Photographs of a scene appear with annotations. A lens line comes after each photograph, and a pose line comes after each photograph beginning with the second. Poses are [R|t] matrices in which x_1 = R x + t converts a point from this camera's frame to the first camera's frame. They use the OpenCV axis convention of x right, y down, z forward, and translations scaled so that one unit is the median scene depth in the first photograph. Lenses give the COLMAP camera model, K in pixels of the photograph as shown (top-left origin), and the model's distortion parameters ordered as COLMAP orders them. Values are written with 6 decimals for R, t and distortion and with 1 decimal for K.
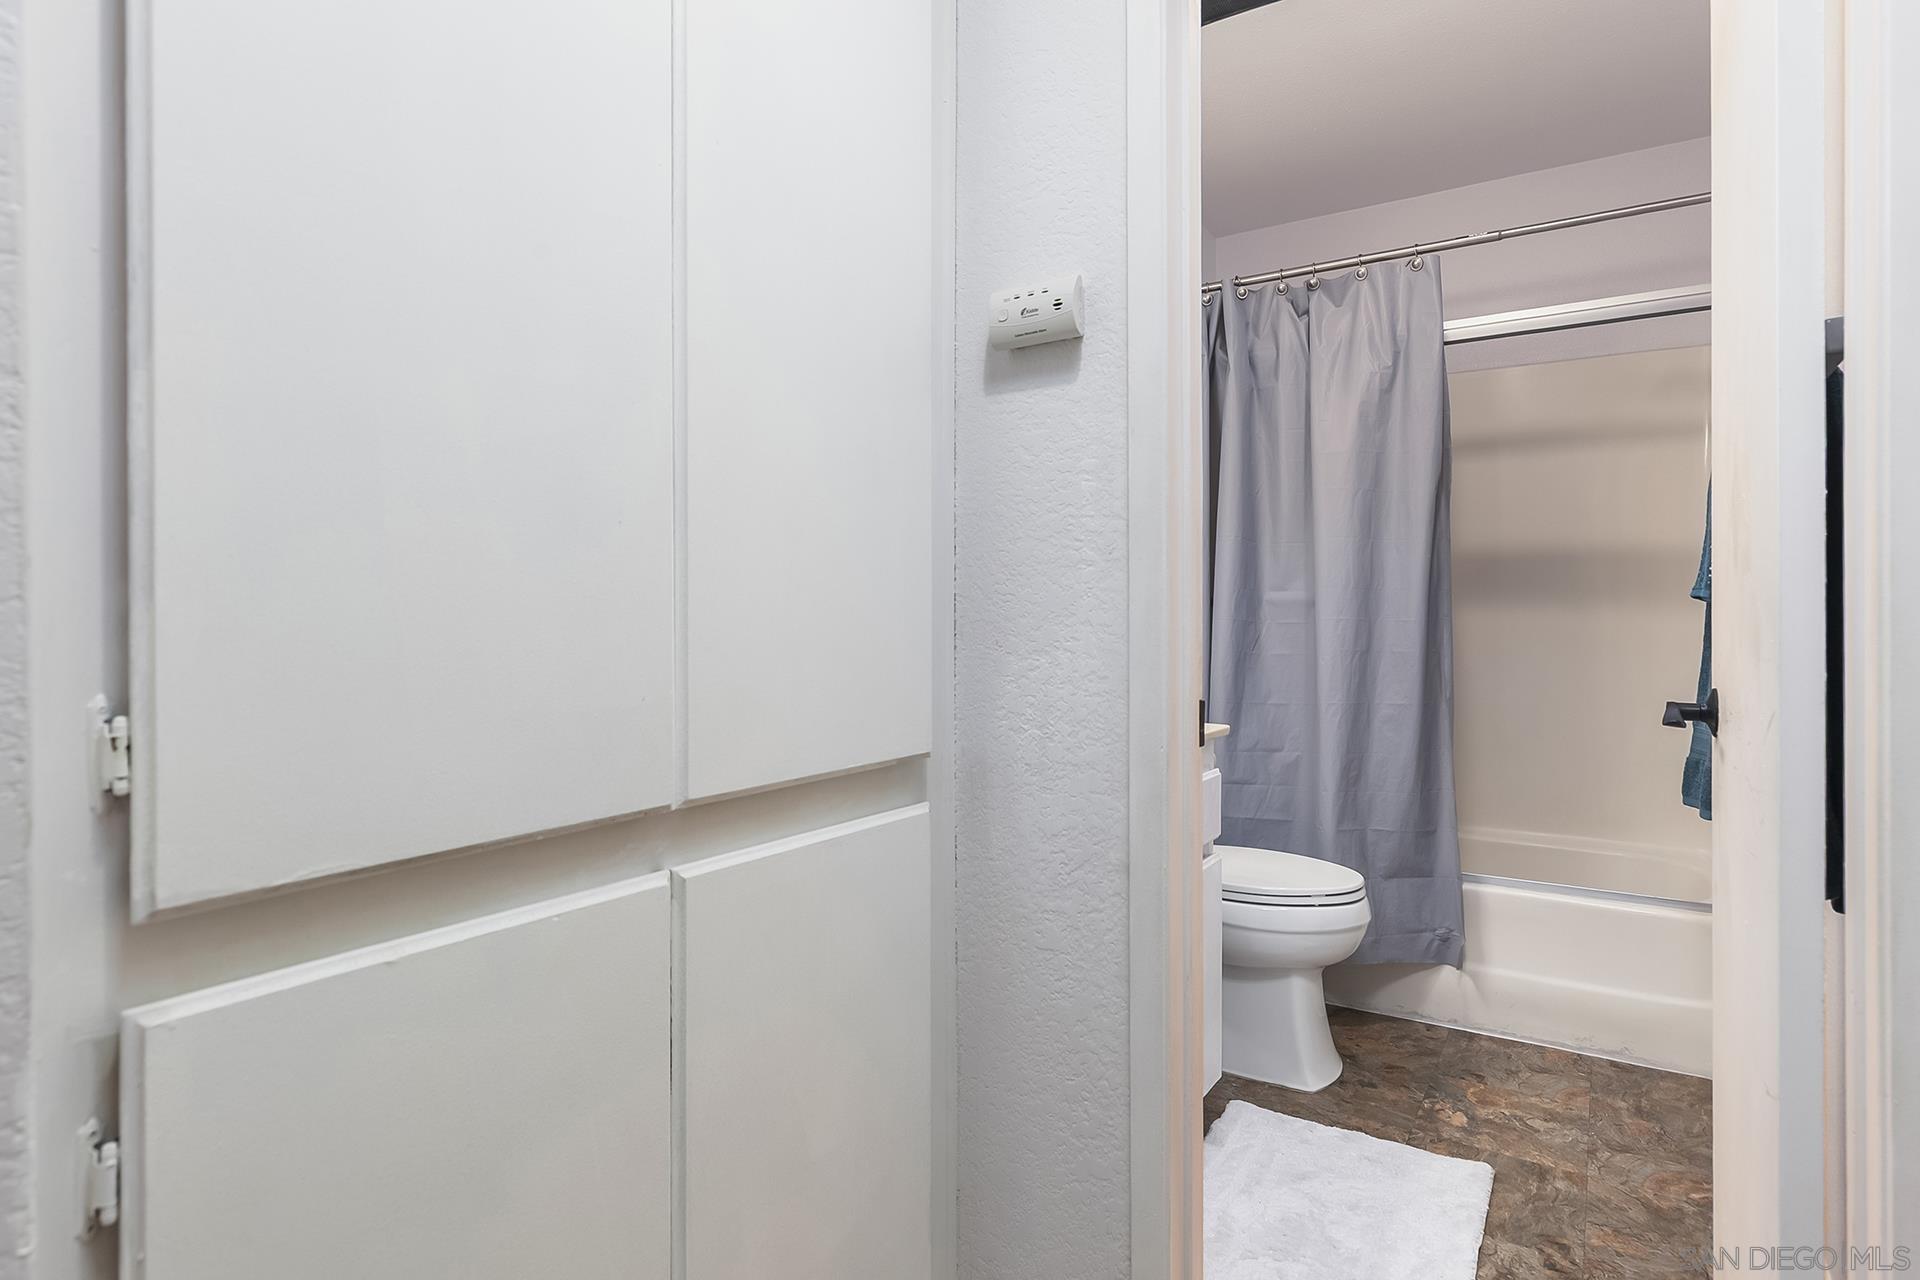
lens RADIAL K [[1017.9, 0, 960.6], [0, 1017.9, 607.7], [0, 0, 1]] dist [-0.004430, -0.000386]
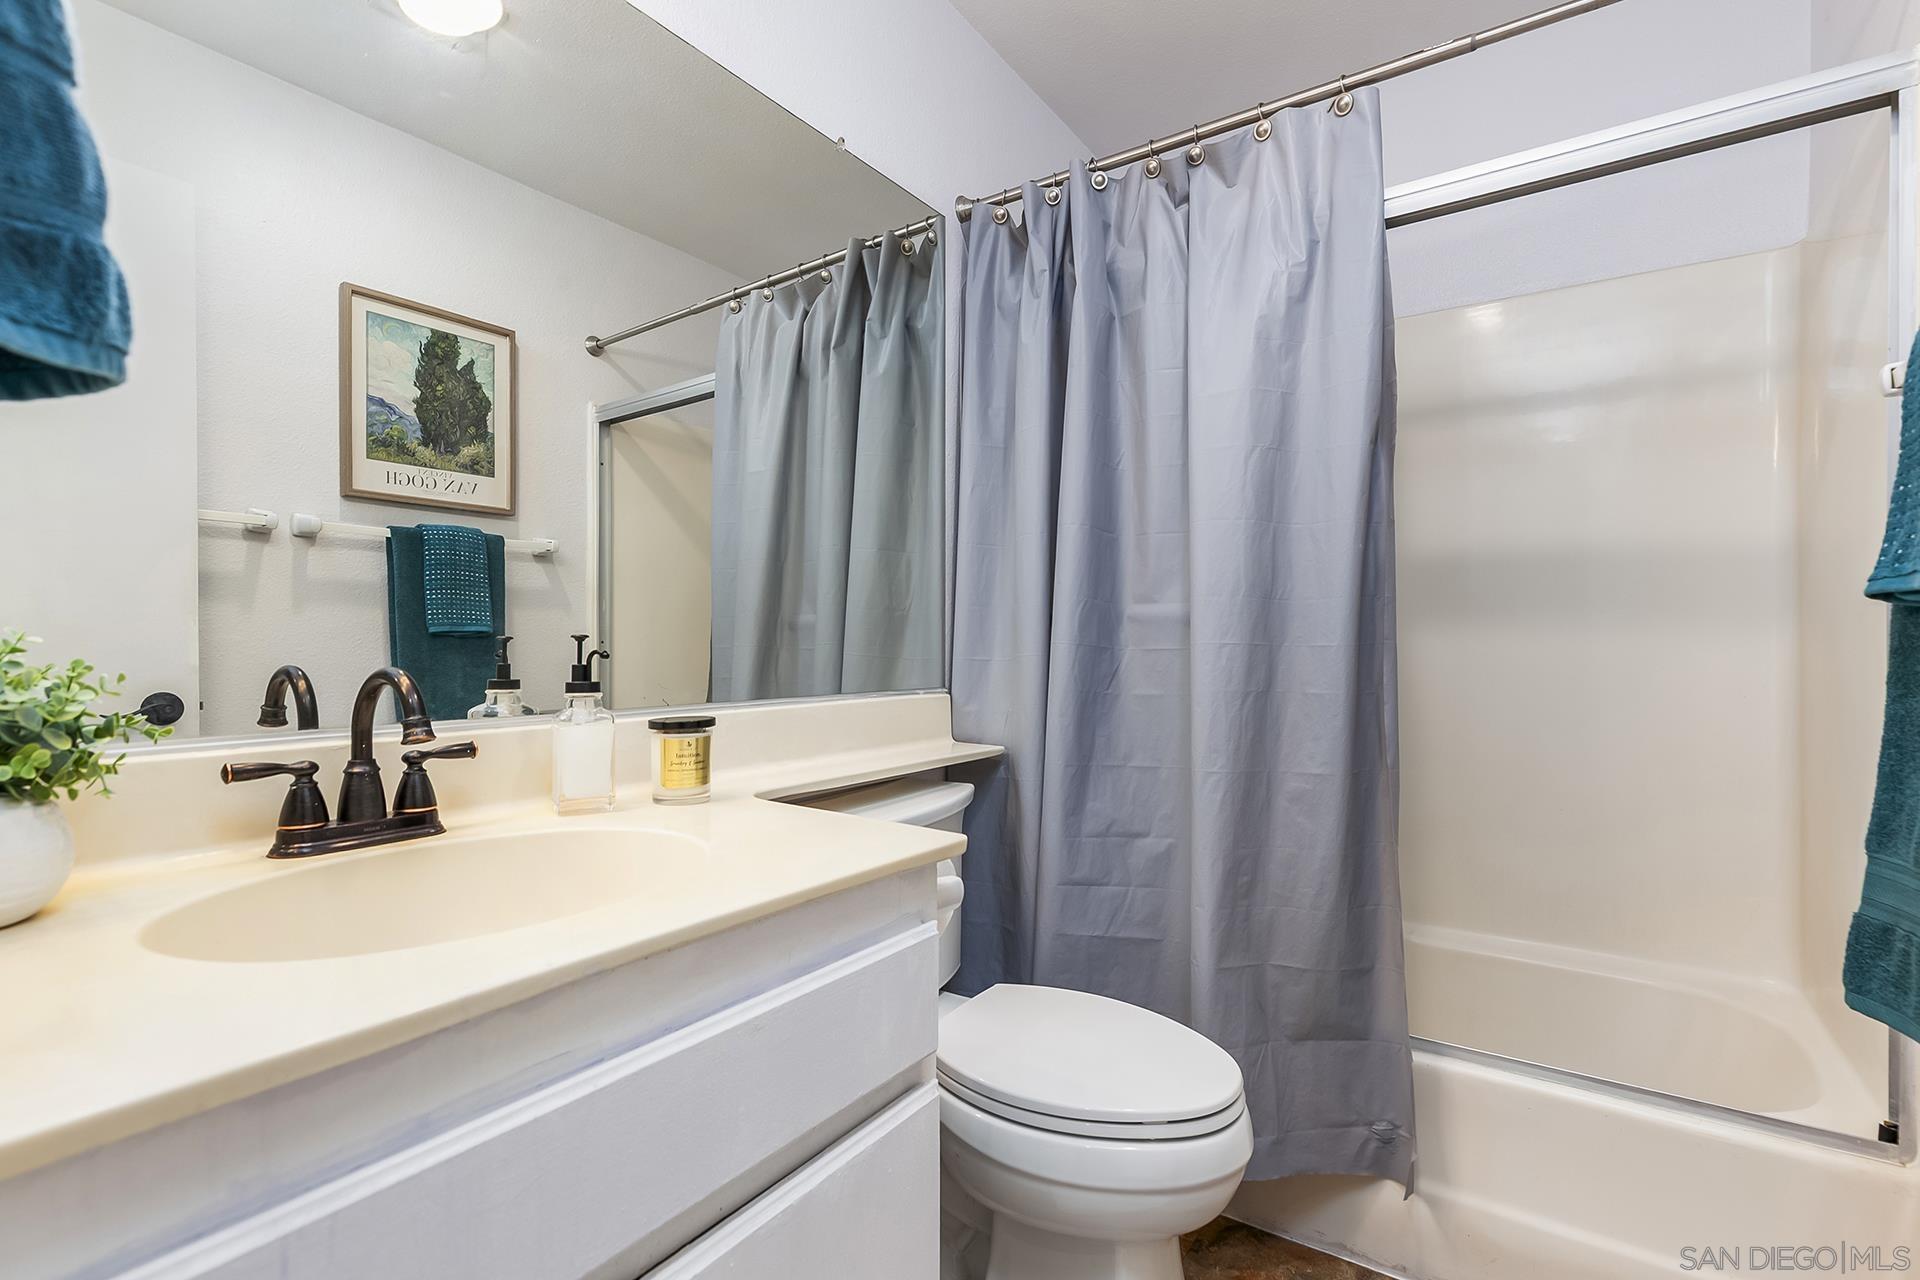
lens RADIAL K [[886.8, 0, 970.1], [0, 886.8, 636.1], [0, 0, 1]] dist [0.003773, 0.000325]
pose [[0.999818, -0.000442, -0.019051, 0.215770], [0.000409, 0.999998, -0.001734, 0.007610], [0.019051, 0.001726, 0.999817, 0.416687]]
